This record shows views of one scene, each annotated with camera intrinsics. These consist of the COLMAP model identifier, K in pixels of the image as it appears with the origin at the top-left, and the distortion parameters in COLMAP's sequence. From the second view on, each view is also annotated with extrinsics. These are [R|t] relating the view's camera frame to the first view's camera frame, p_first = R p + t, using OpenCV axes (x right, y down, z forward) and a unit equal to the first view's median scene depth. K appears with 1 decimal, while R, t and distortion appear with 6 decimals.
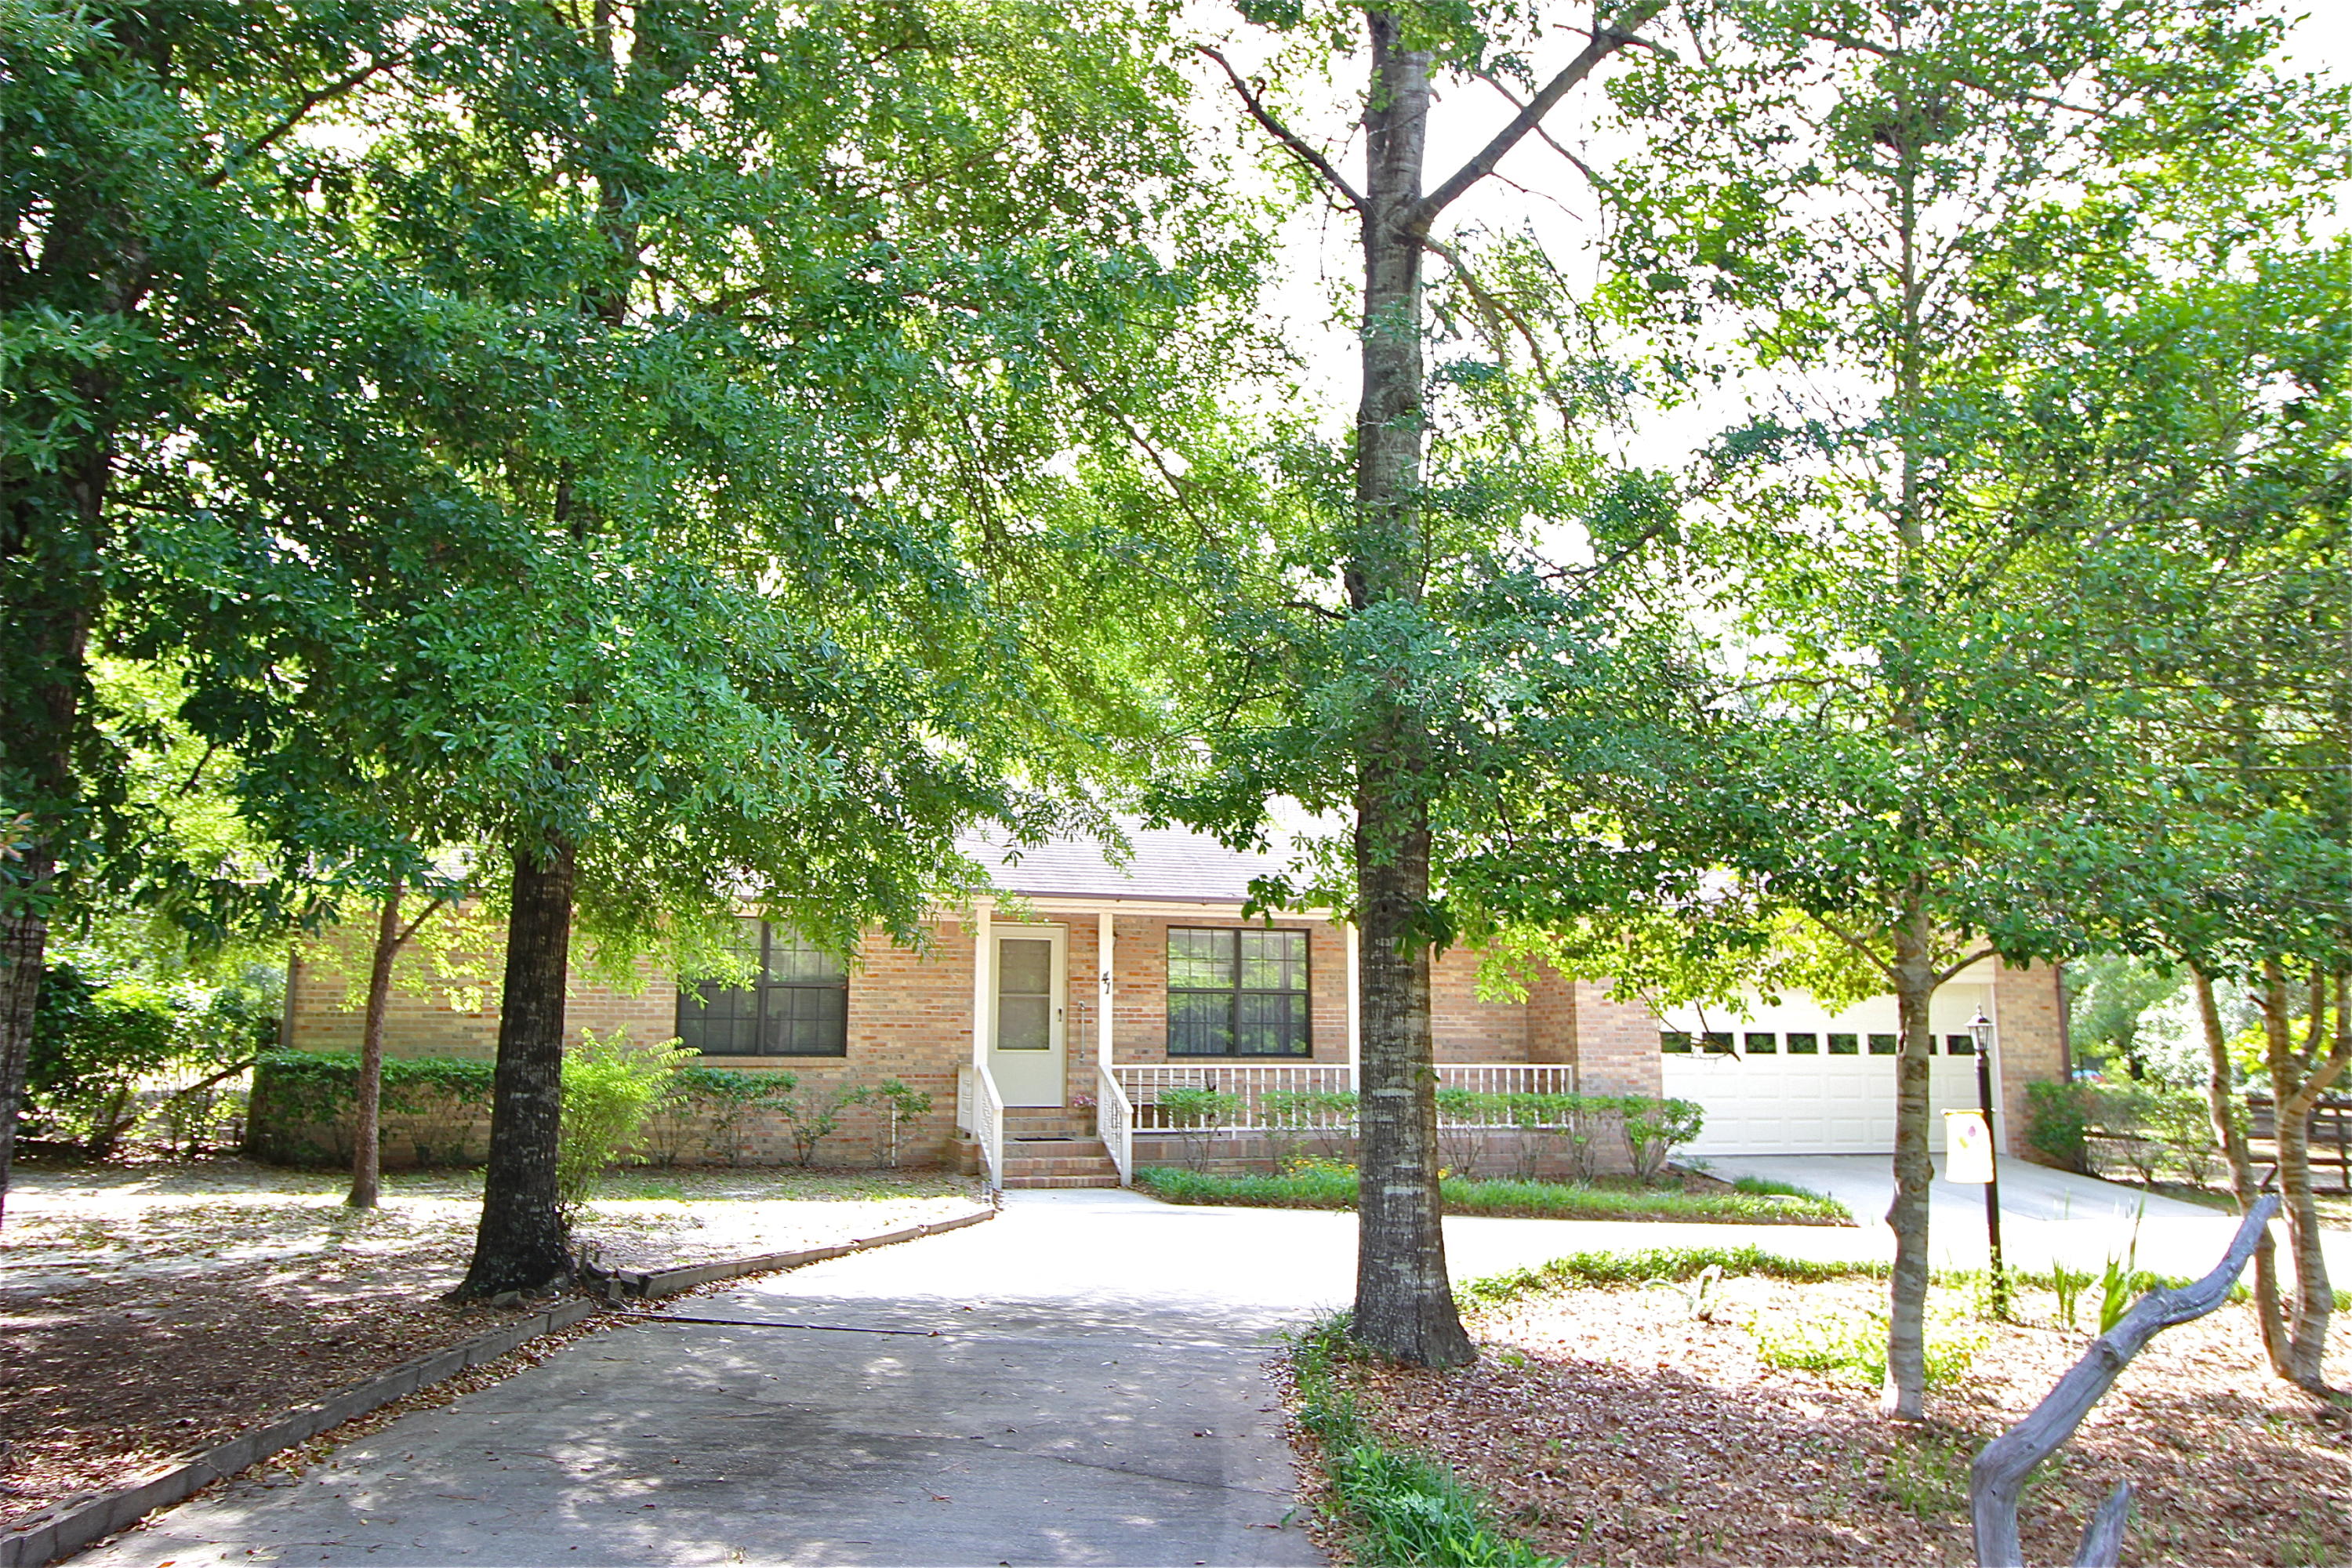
lens RADIAL K [[1710.6, 0, 1184.2], [0, 1710.6, 779.0], [0, 0, 1]] dist [0.021681, -0.006885]
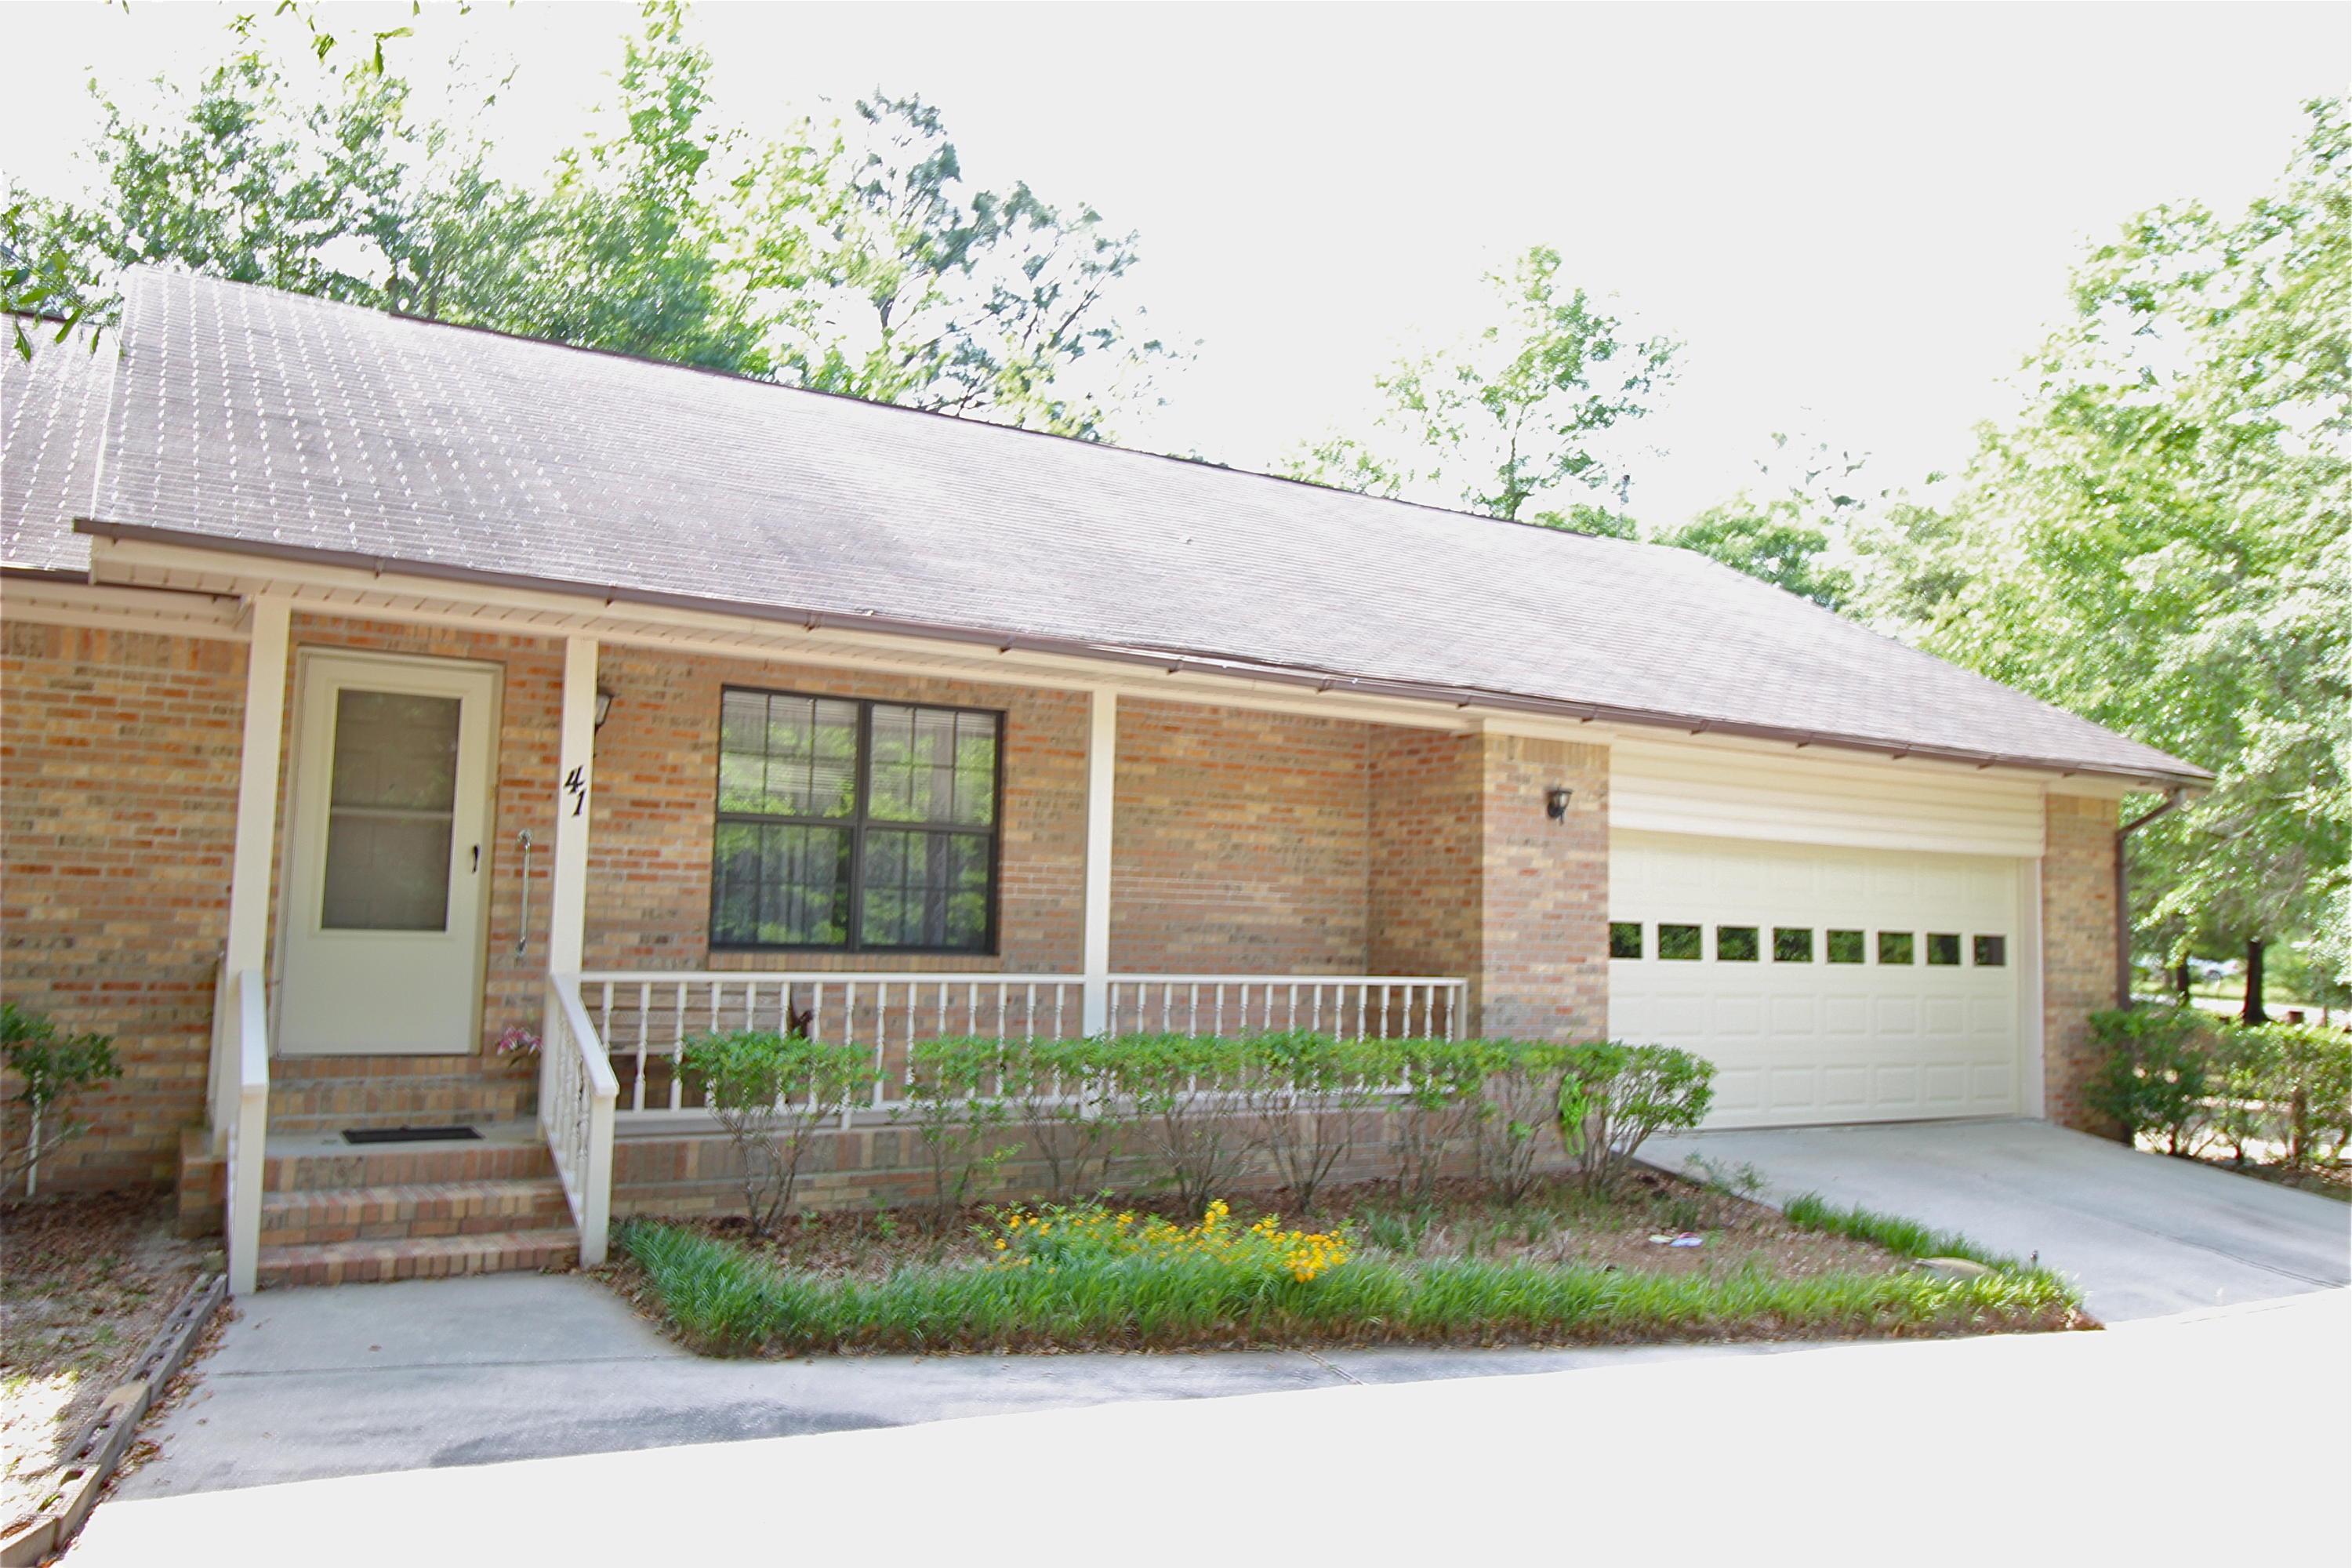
lens RADIAL K [[1748.9, 0, 1166.9], [0, 1748.9, 775.6], [0, 0, 1]] dist [0.002981, 0.004116]
pose [[0.970394, 0.044664, 0.237363, -0.004099], [-0.063679, 0.995293, 0.073051, 0.074496], [-0.232983, -0.086003, 0.968670, 0.539604]]
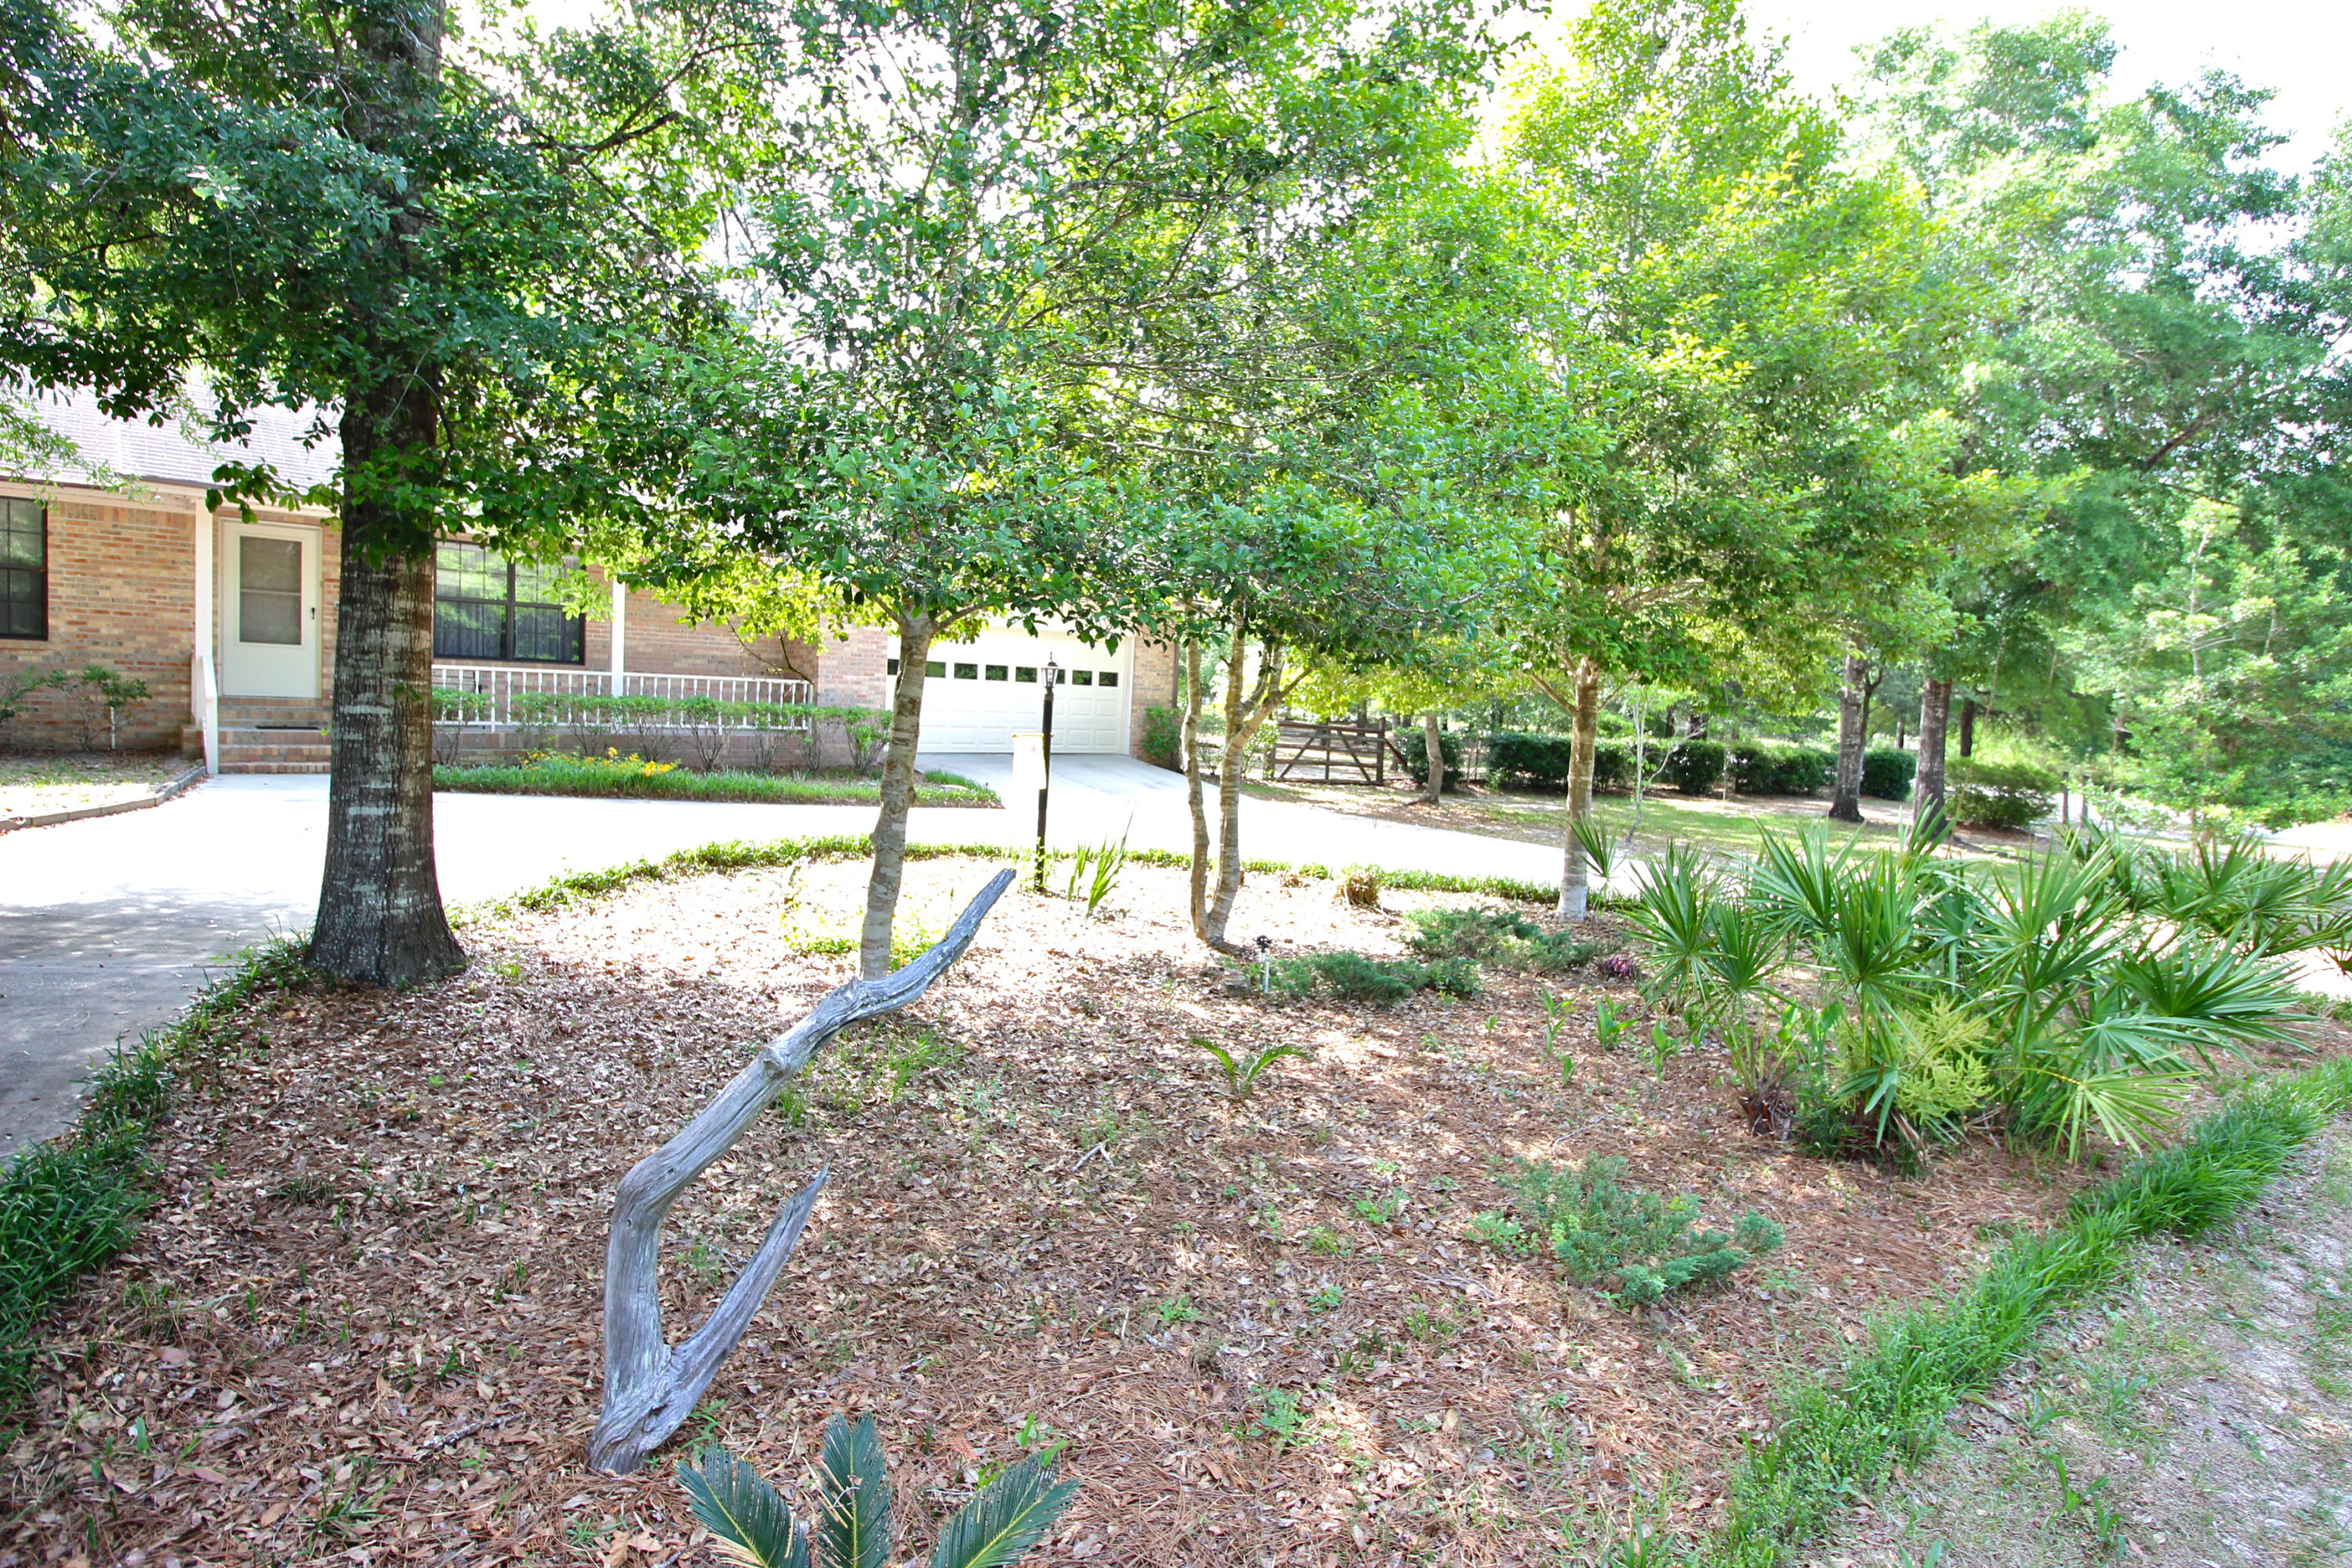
lens RADIAL K [[1215.0, 0, 1188.0], [0, 1215.0, 771.8], [0, 0, 1]] dist [-0.002231, -0.004303]
pose [[0.904019, 0.013867, 0.427267, 0.106801], [-0.116115, 0.969864, 0.214201, 0.009591], [-0.411420, -0.243254, 0.878385, 0.097794]]
